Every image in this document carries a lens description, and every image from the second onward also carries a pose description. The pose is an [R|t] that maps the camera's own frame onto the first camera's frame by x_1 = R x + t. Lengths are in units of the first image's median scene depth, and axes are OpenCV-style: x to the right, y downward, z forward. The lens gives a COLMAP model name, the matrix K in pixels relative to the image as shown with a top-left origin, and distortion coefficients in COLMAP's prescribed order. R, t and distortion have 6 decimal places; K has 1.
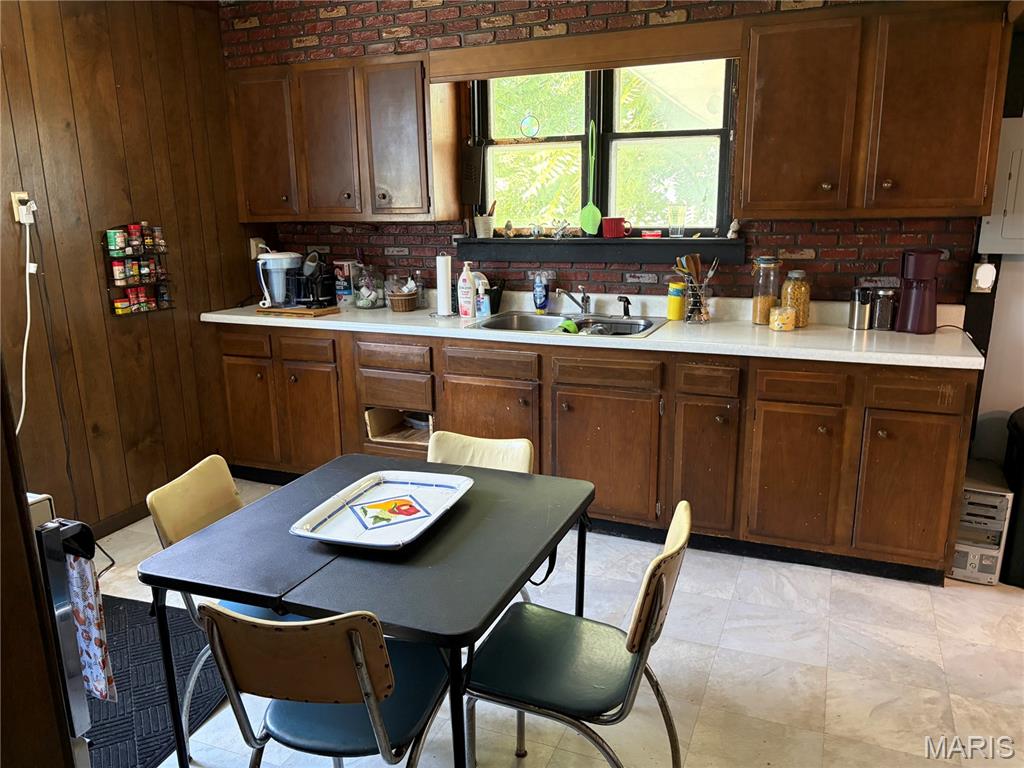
lens RADIAL K [[776.3, 0, 512.0], [0, 776.3, 384.0], [0, 0, 1]] dist [0.065965, -0.074408]
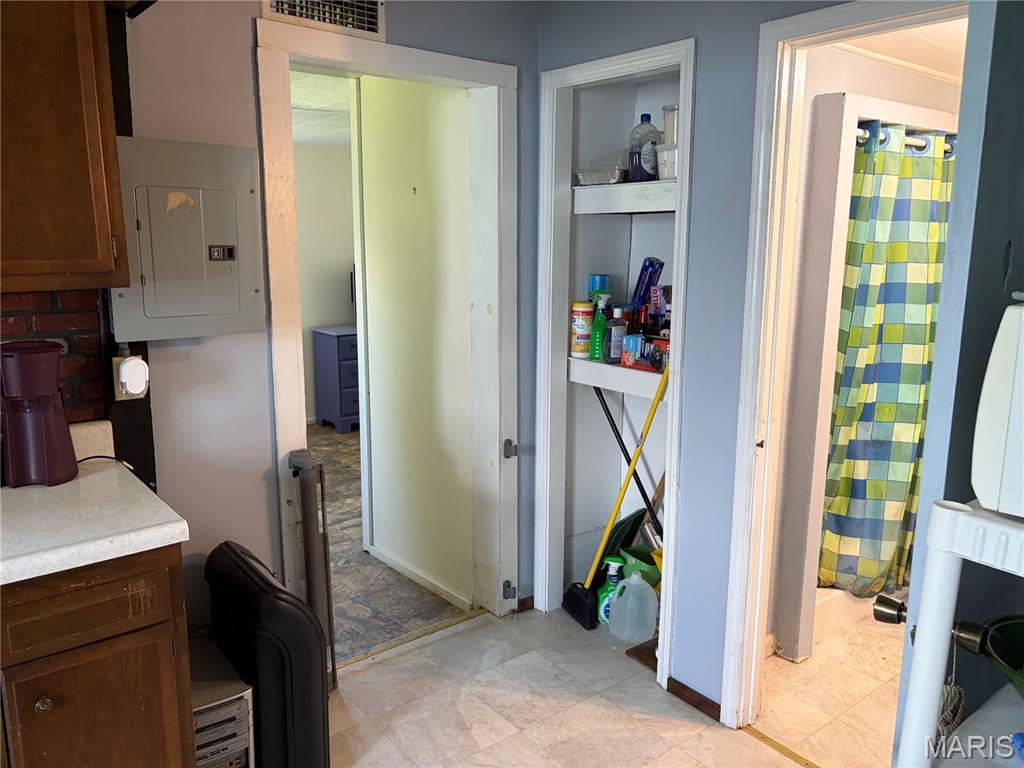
lens RADIAL K [[767.4, 0, 512.7], [0, 767.4, 377.4], [0, 0, 1]] dist [0.068146, -0.084861]
pose [[0.465522, -0.143498, 0.873326, 0.183198], [0.199719, 0.978348, 0.054295, -0.107723], [-0.862208, 0.149144, 0.484101, 0.415456]]
